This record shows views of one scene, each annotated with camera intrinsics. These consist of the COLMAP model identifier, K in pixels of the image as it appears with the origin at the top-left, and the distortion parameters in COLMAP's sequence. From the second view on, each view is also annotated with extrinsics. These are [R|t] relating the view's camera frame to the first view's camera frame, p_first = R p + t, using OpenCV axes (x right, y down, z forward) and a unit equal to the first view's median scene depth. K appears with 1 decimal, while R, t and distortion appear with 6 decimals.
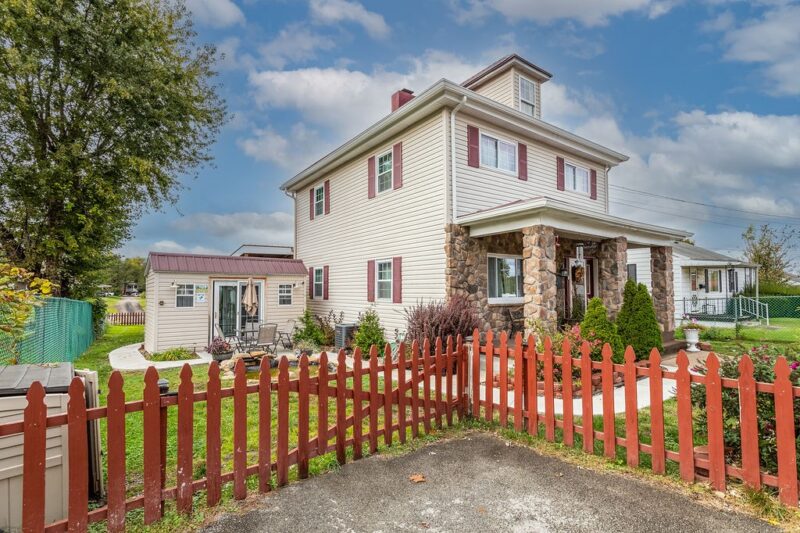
lens RADIAL K [[387.9, 0, 400.0], [0, 387.9, 266.5], [0, 0, 1]] dist [0.002701, 0.000067]
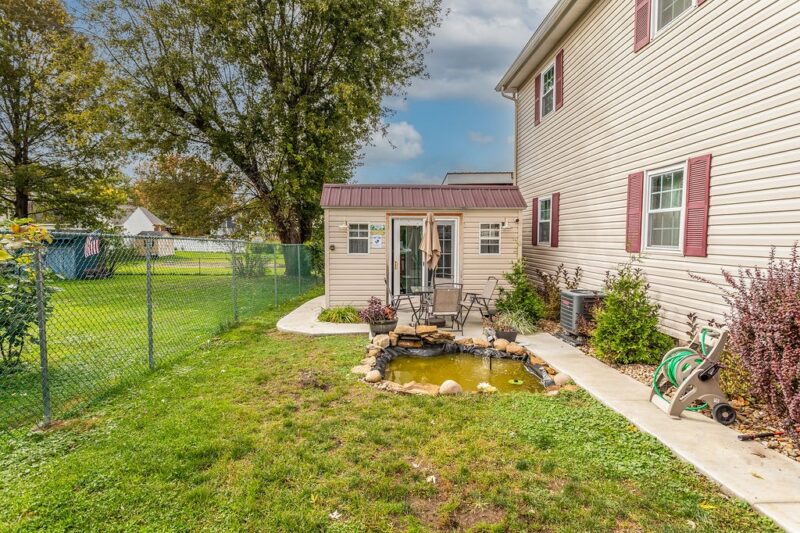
lens RADIAL K [[426.4, 0, 400.0], [0, 426.4, 266.5], [0, 0, 1]] dist [-0.002960, -0.000085]
pose [[0.833243, 0.042509, -0.551270, -0.018150], [0.030680, 0.991949, 0.122863, 0.028987], [0.552055, -0.119287, 0.825231, 0.343019]]
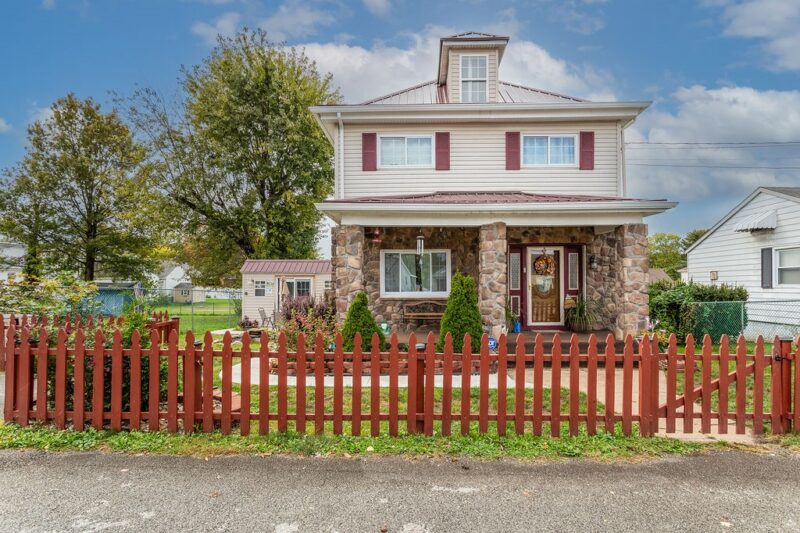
lens RADIAL K [[388.6, 0, 401.4], [0, 388.6, 282.3], [0, 0, 1]] dist [0.003758, 0.000852]
pose [[0.806153, -0.004462, -0.591690, 0.742098], [0.035645, 0.998522, 0.041035, 0.009899], [0.590632, -0.054172, 0.805121, 0.135970]]
